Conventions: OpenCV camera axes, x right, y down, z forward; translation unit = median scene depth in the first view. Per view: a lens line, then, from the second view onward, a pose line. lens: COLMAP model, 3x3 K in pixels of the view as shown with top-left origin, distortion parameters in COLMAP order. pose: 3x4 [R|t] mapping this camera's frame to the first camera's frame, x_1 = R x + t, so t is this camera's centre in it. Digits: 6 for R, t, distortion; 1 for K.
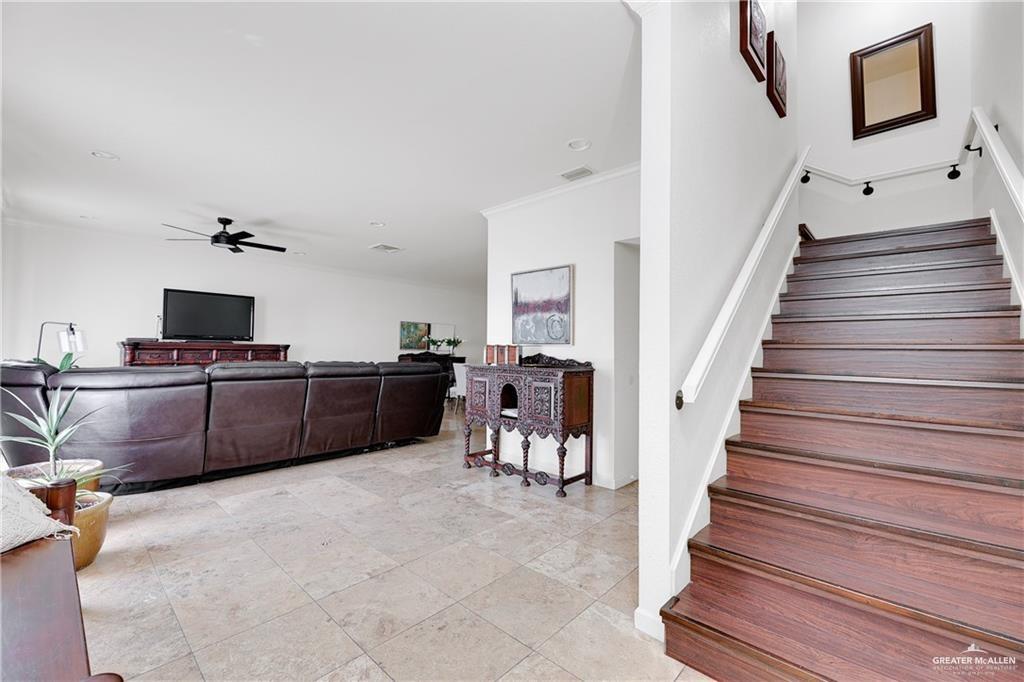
lens RADIAL K [[420.1, 0, 509.1], [0, 420.1, 349.1], [0, 0, 1]] dist [-0.000640, -0.000443]
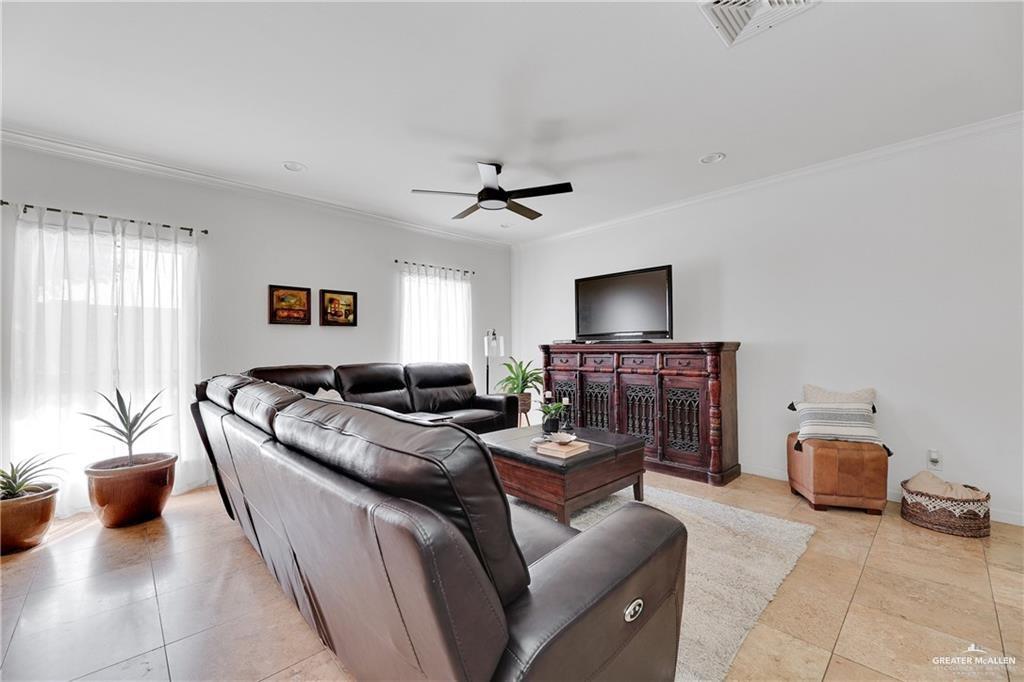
lens RADIAL K [[420.1, 0, 509.1], [0, 420.1, 349.1], [0, 0, 1]] dist [-0.000640, -0.000443]
pose [[-0.065474, -0.016745, -0.997714, 0.006579], [0.010484, 0.999792, -0.017468, 0.004183], [0.997799, -0.011604, -0.065284, 0.594466]]
